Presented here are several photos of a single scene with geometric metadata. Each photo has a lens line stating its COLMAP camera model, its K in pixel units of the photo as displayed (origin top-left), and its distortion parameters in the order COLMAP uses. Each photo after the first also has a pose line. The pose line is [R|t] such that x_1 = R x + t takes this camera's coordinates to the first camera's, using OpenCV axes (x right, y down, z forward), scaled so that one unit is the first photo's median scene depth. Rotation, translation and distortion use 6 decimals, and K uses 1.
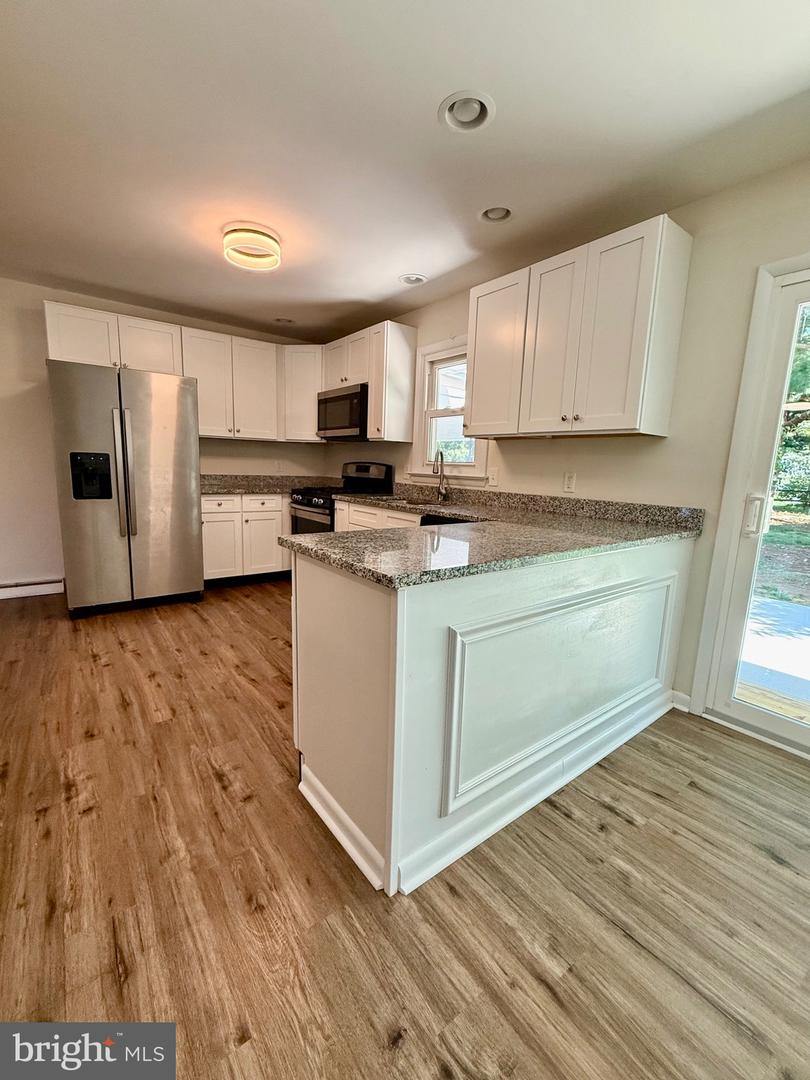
lens RADIAL K [[453.0, 0, 403.4], [0, 453.0, 539.2], [0, 0, 1]] dist [-0.000627, -0.000595]
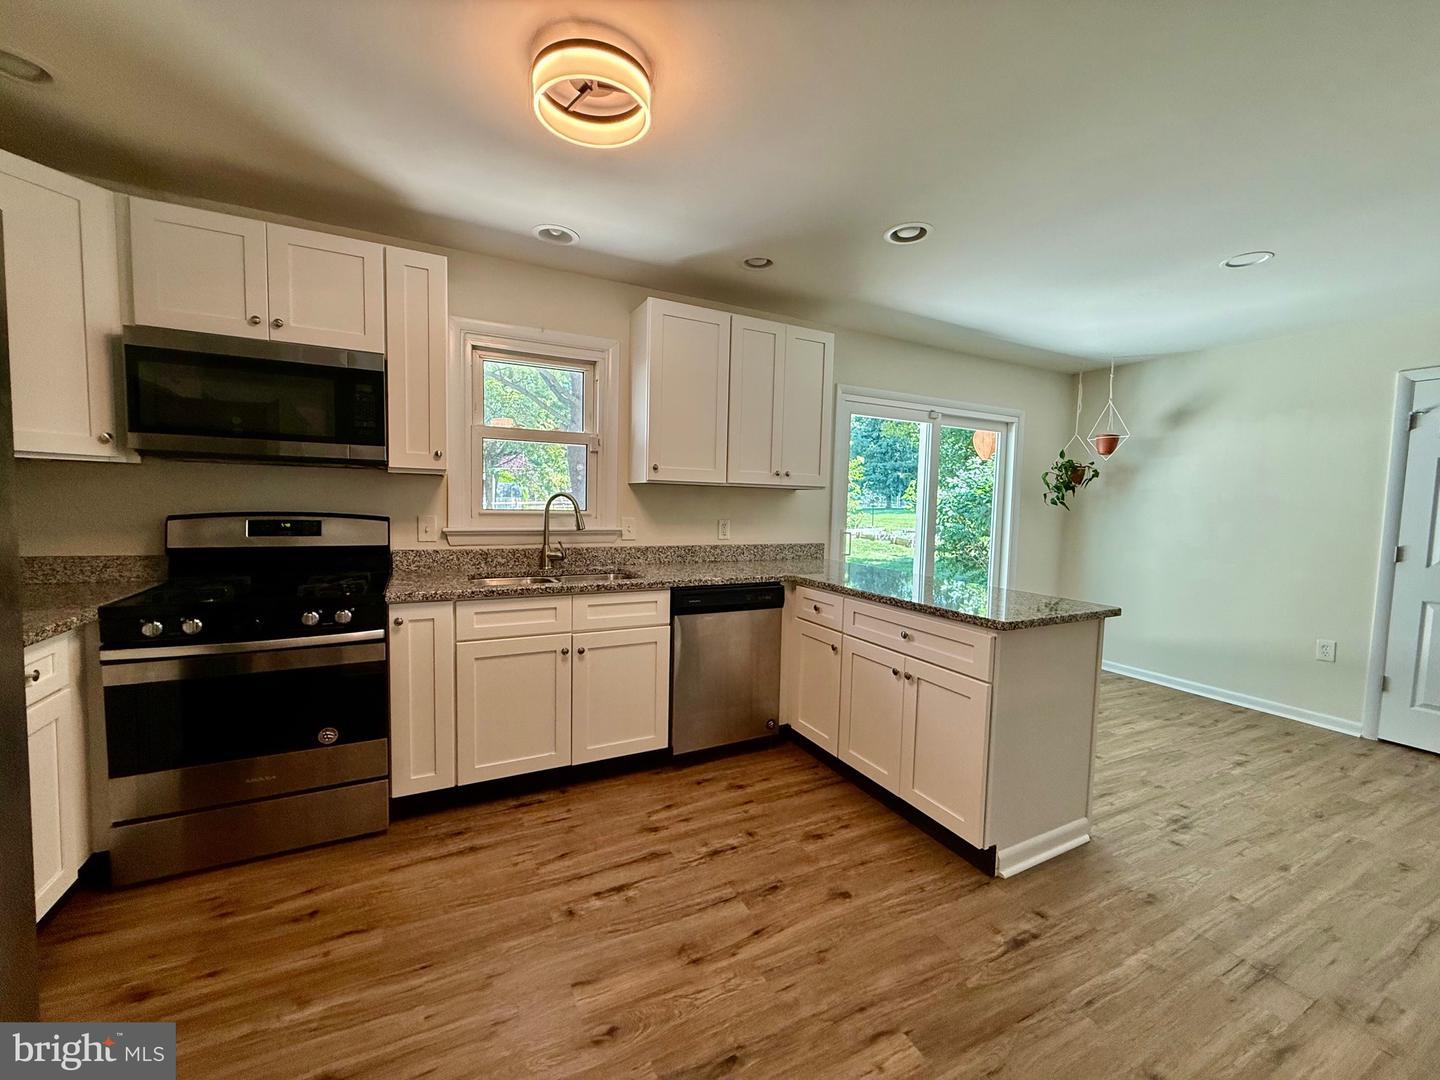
lens RADIAL K [[573.8, 0, 717.2], [0, 573.8, 539.9], [0, 0, 1]] dist [0.000812, 0.000245]
pose [[0.180991, -0.100584, 0.978328, -0.960487], [0.140211, 0.987234, 0.075560, -0.218603], [-0.973439, 0.123497, 0.192784, 0.838012]]
